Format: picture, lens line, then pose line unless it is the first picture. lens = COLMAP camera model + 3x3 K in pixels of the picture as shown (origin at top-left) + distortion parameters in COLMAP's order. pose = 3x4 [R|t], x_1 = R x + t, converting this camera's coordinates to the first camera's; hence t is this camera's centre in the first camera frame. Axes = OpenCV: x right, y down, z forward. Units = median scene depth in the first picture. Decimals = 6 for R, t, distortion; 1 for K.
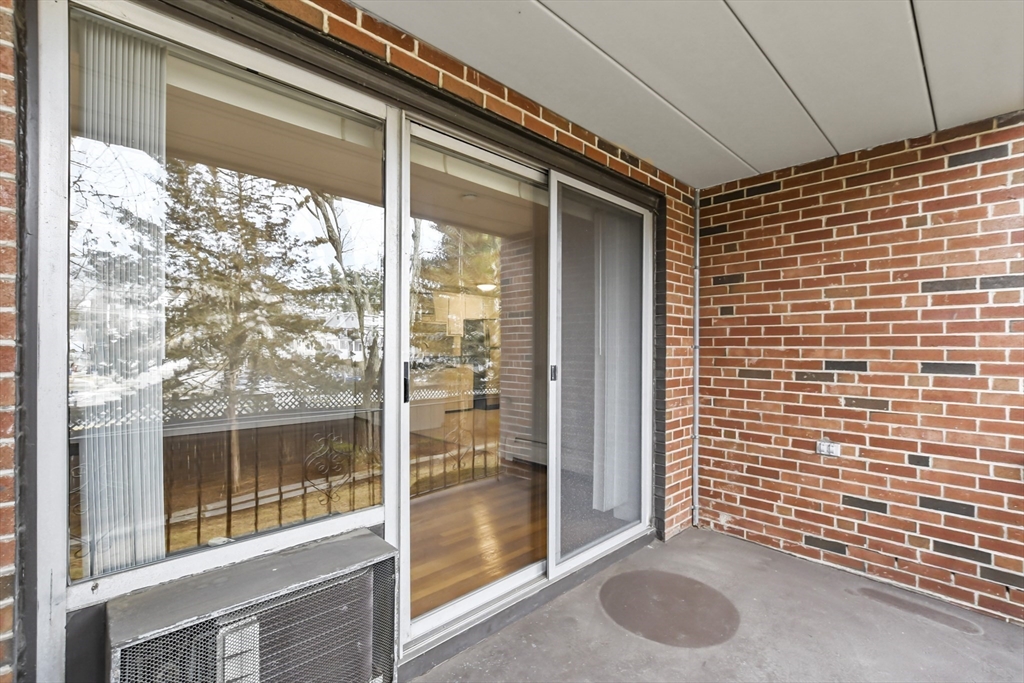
lens RADIAL K [[455.3, 0, 510.3], [0, 455.3, 346.8], [0, 0, 1]] dist [-0.000546, -0.000048]
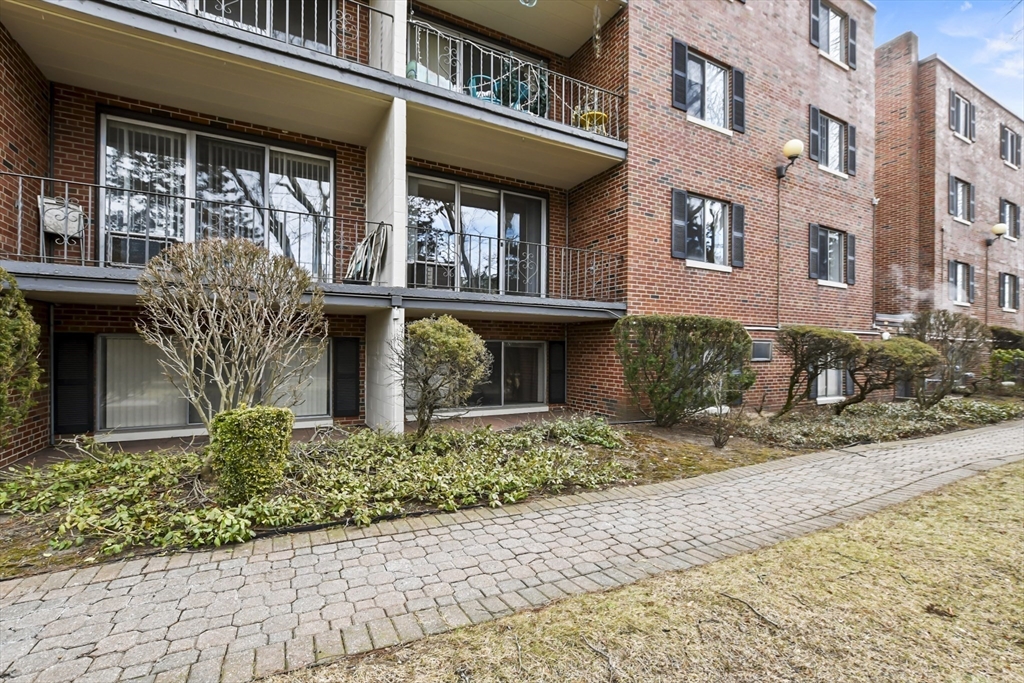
lens RADIAL K [[455.3, 0, 510.3], [0, 455.3, 346.8], [0, 0, 1]] dist [-0.000546, -0.000048]
pose [[0.963851, 0.002273, -0.266430, 0.841022], [-0.003170, 0.999991, -0.002937, 0.662977], [0.266421, 0.003675, 0.963850, -1.876533]]
